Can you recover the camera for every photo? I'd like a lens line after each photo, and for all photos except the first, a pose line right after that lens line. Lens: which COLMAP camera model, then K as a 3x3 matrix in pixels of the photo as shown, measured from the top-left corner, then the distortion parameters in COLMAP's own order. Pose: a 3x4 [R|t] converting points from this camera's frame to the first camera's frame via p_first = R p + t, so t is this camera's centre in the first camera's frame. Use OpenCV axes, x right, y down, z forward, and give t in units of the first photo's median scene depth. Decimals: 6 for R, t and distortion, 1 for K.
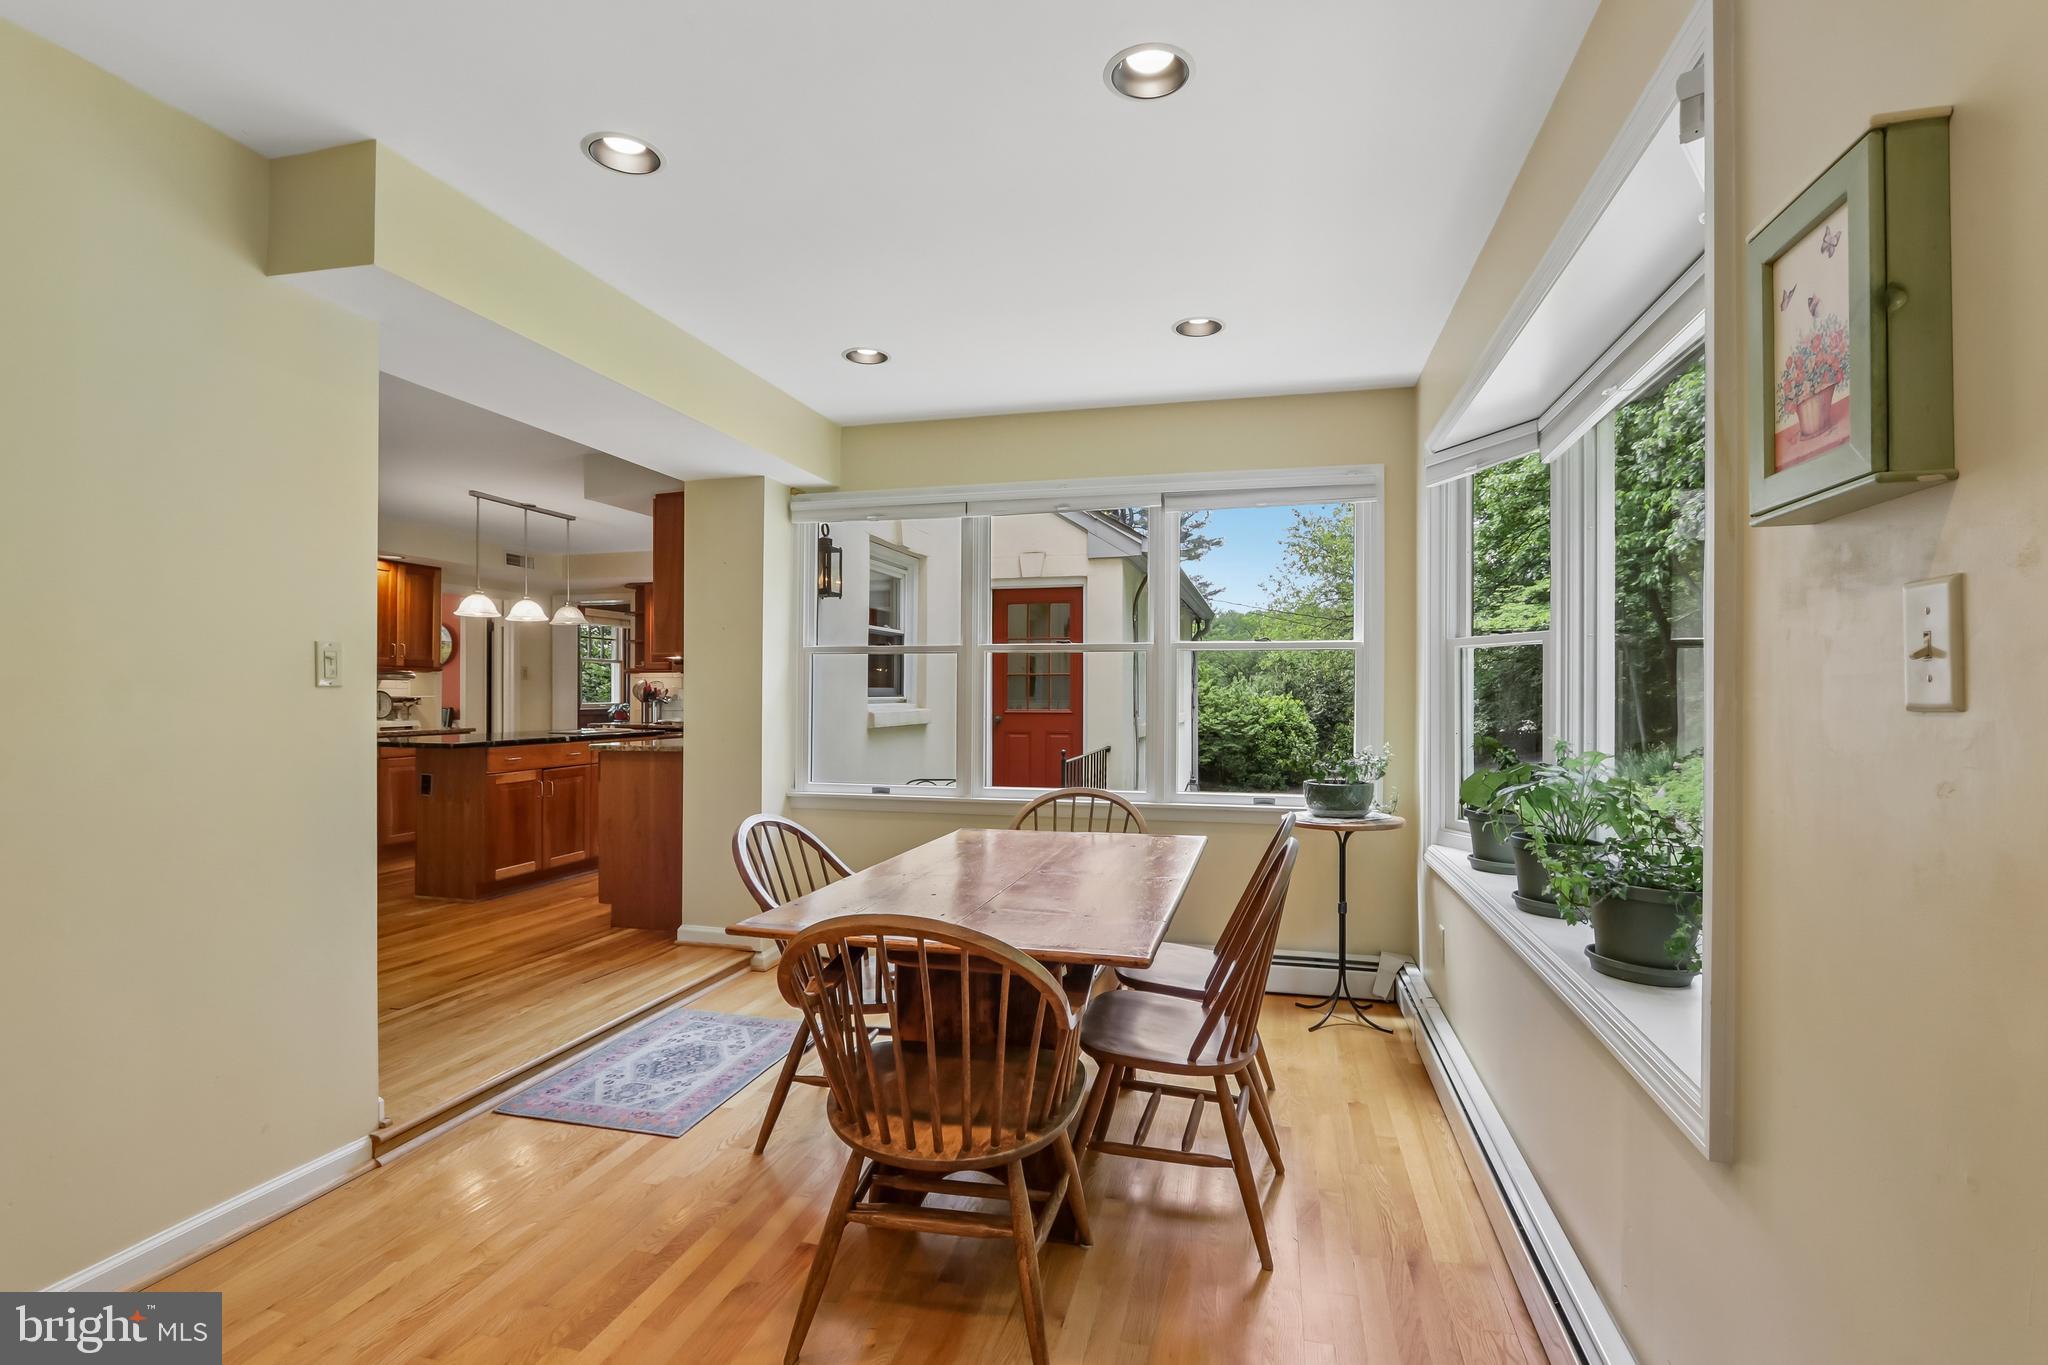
lens RADIAL K [[943.0, 0, 1024.0], [0, 943.0, 682.5], [0, 0, 1]] dist [-0.040604, 0.000328]
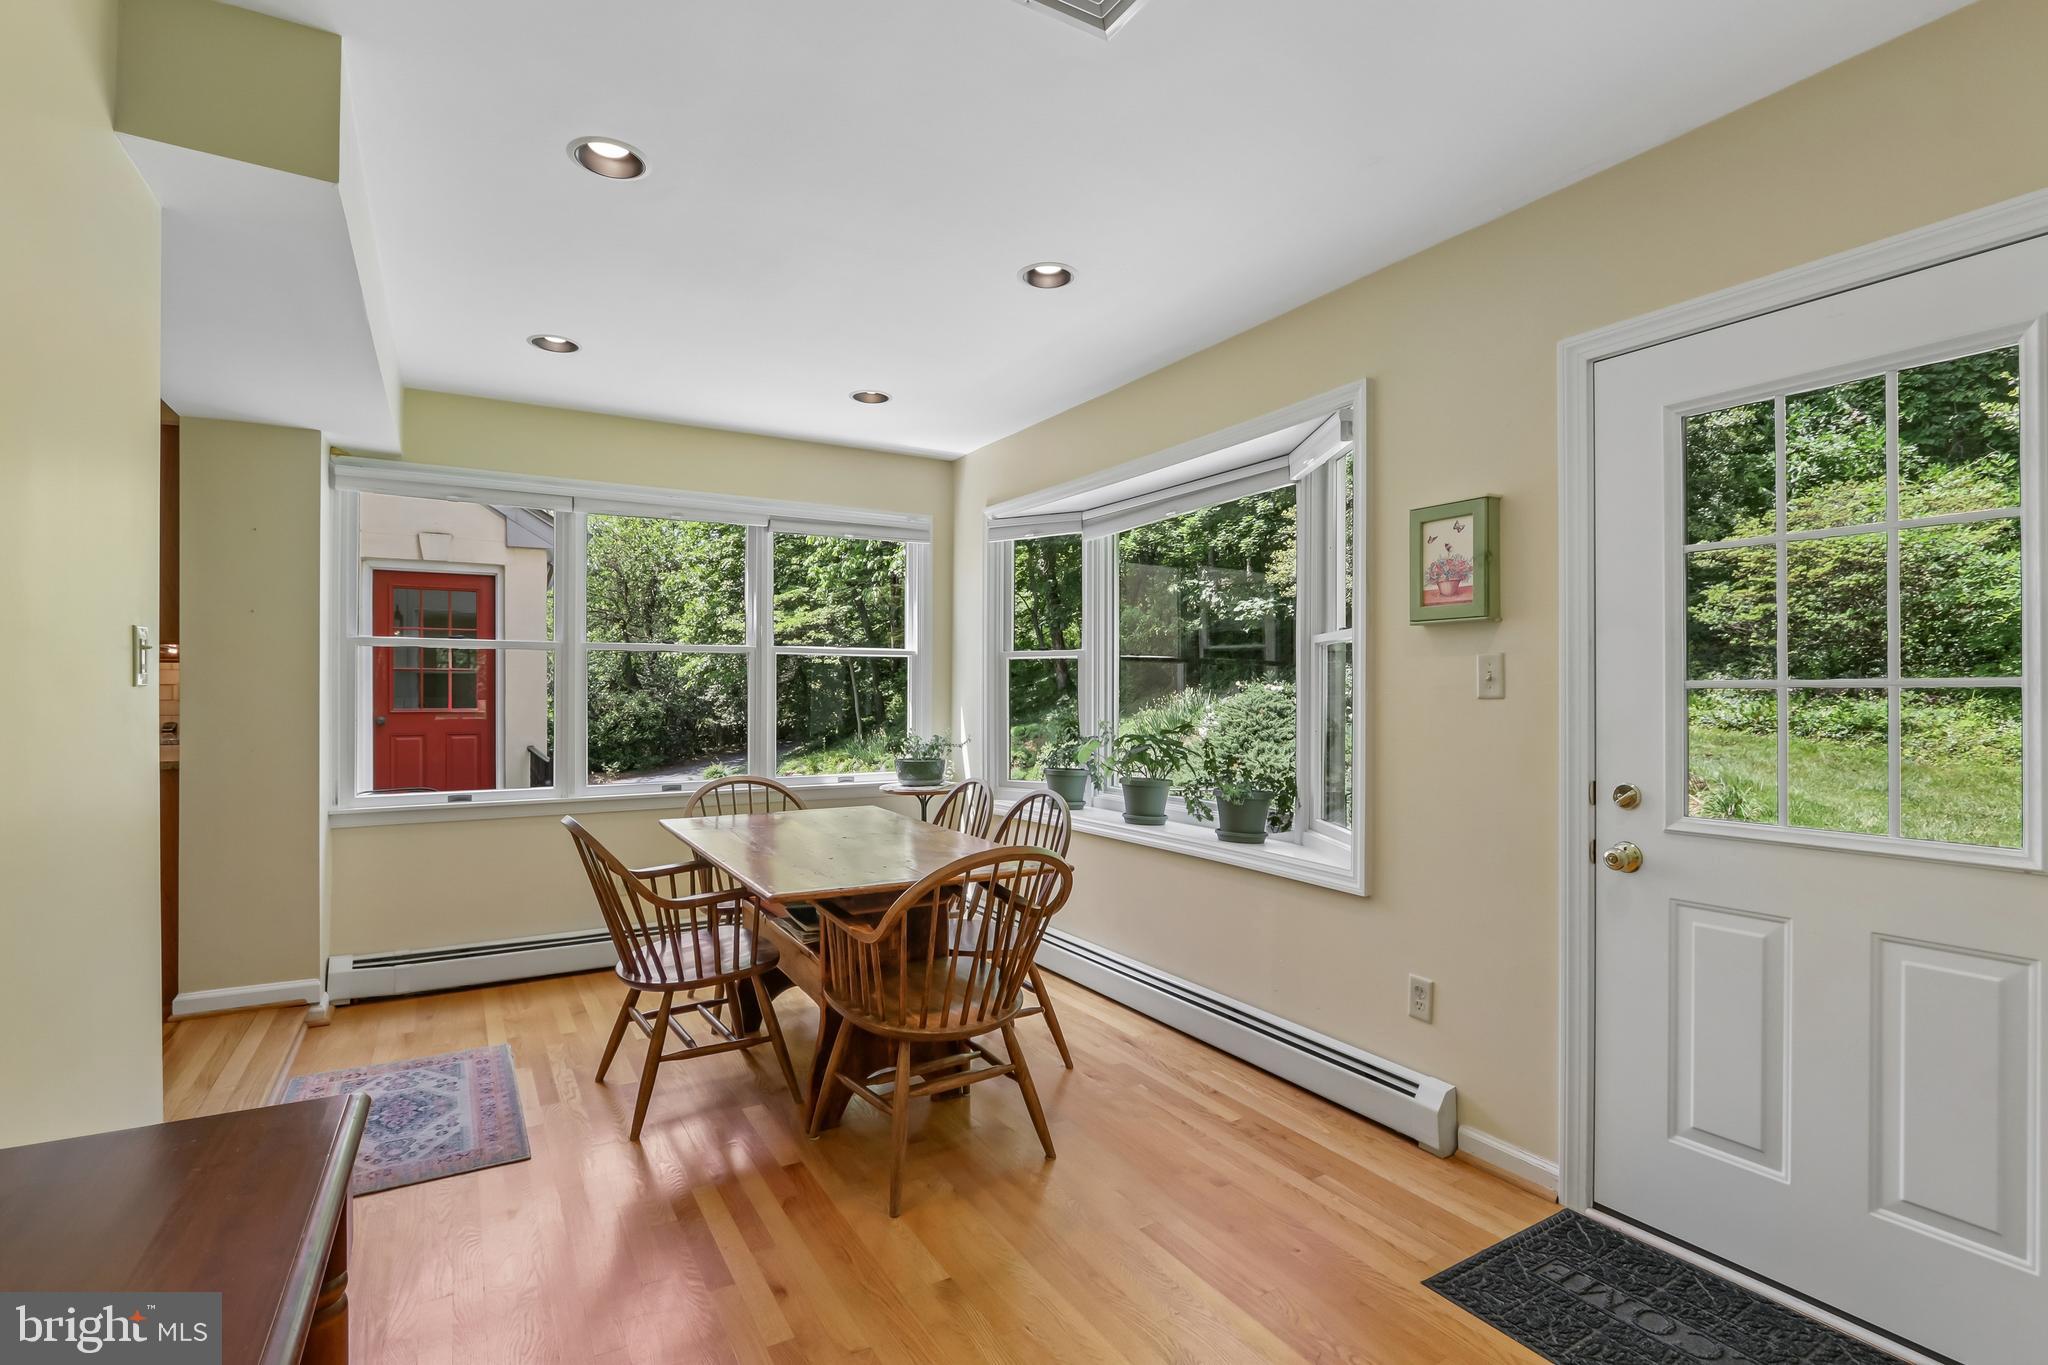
lens RADIAL K [[946.7, 0, 1022.7], [0, 946.7, 693.5], [0, 0, 1]] dist [-0.053591, 0.000055]
pose [[0.699823, -0.005218, 0.714297, -0.519221], [-0.005137, 0.999911, 0.012337, -0.001807], [-0.714298, -0.012303, 0.699734, -0.013543]]
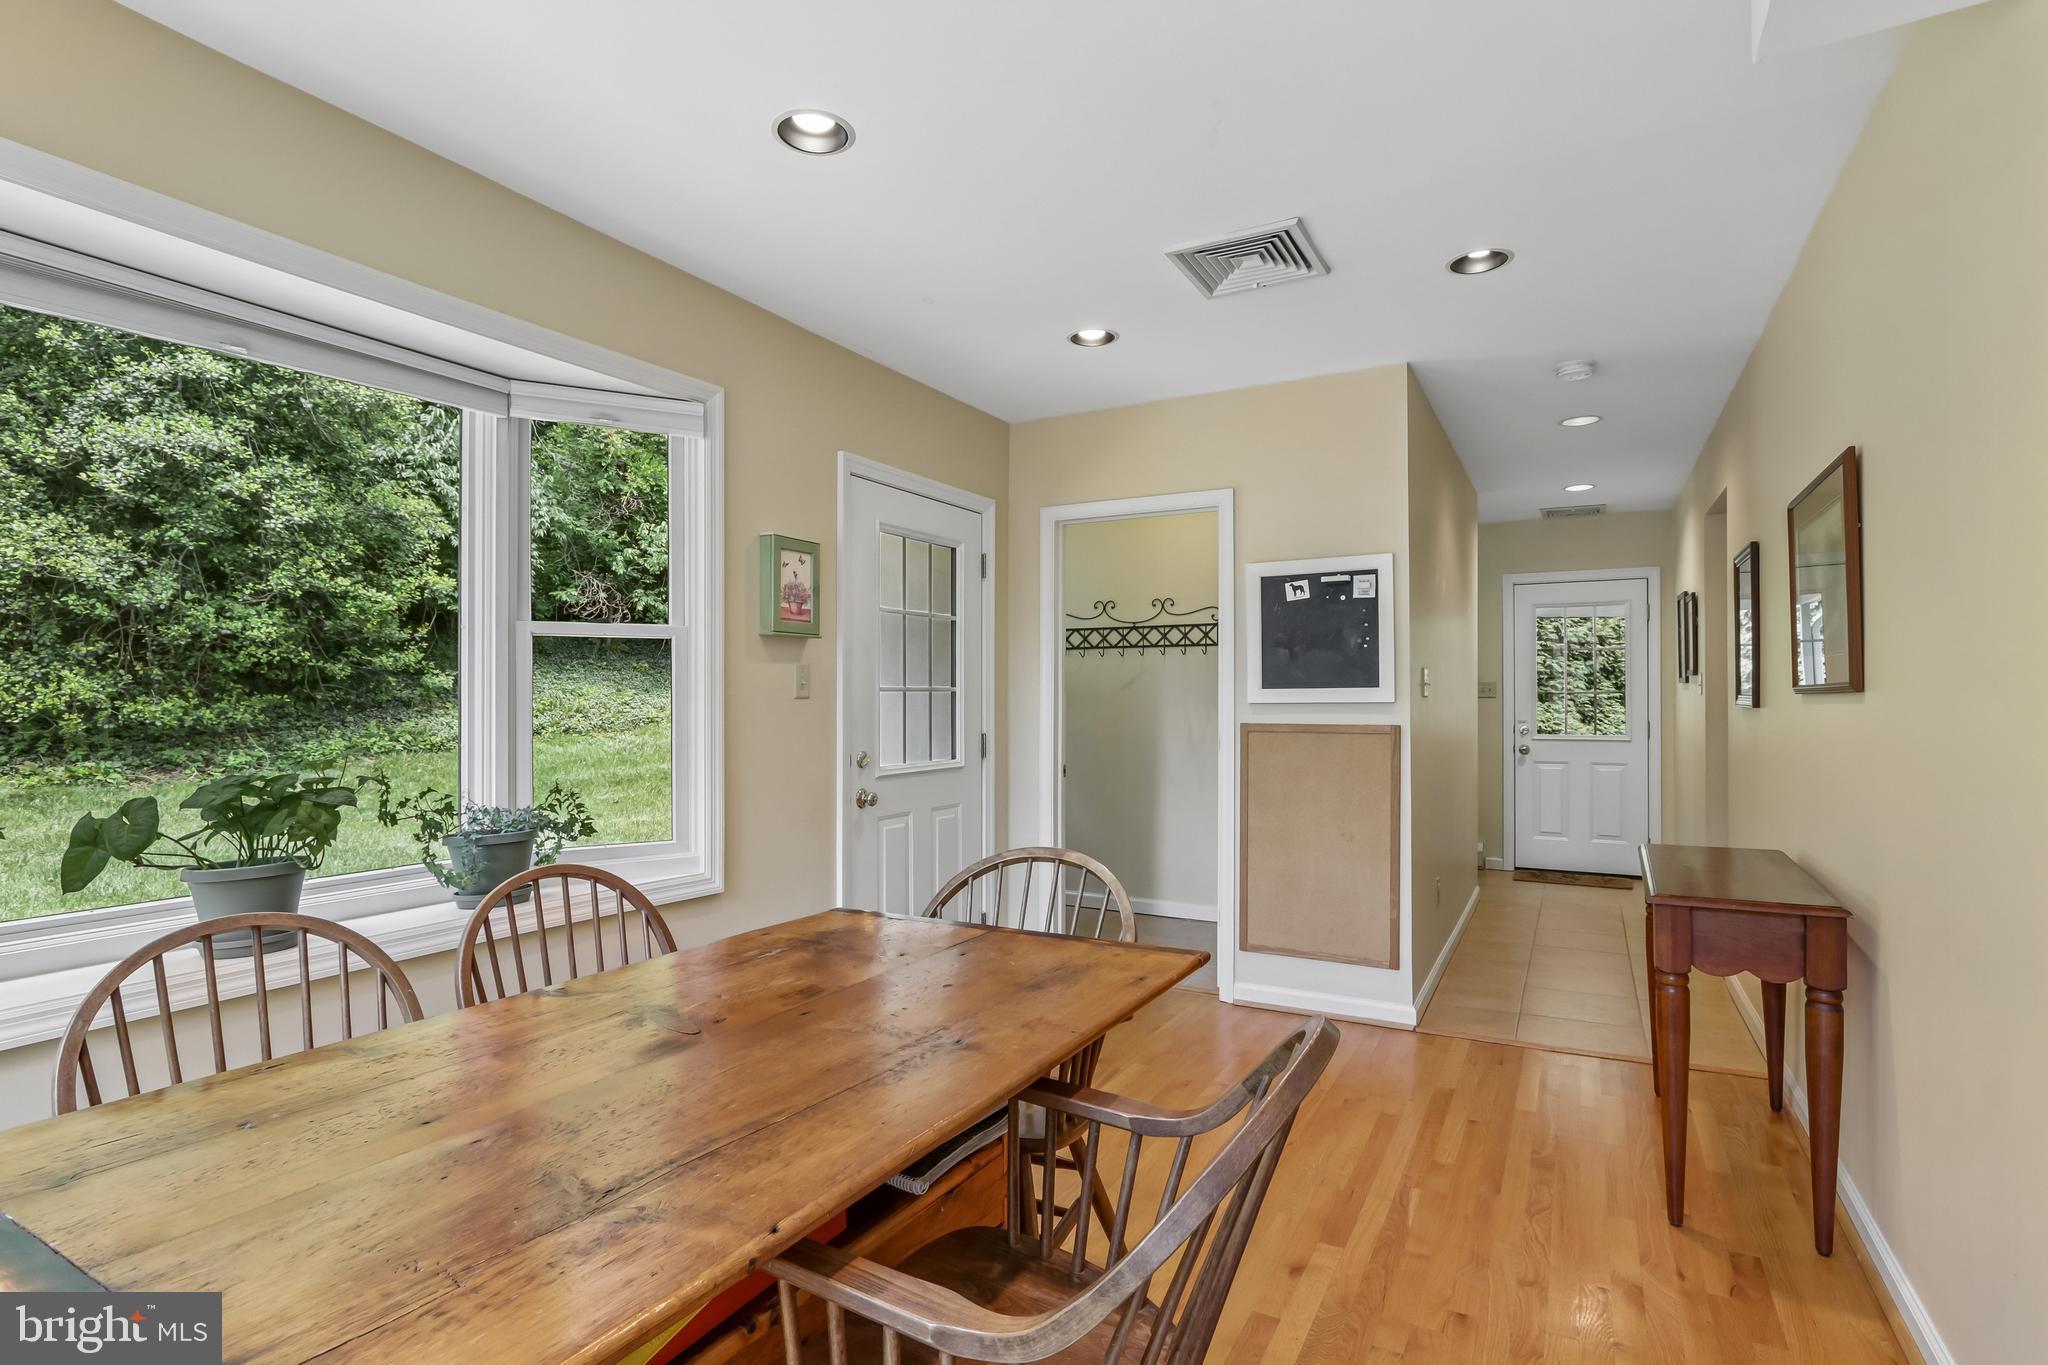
lens RADIAL K [[1031.6, 0, 1024.0], [0, 1031.6, 682.5], [0, 0, 1]] dist [-0.000710, -0.000182]
pose [[-0.970524, -0.001221, 0.241000, -0.220763], [-0.007821, 0.999620, -0.026430, 0.018744], [-0.240876, -0.027536, -0.970165, 1.144914]]
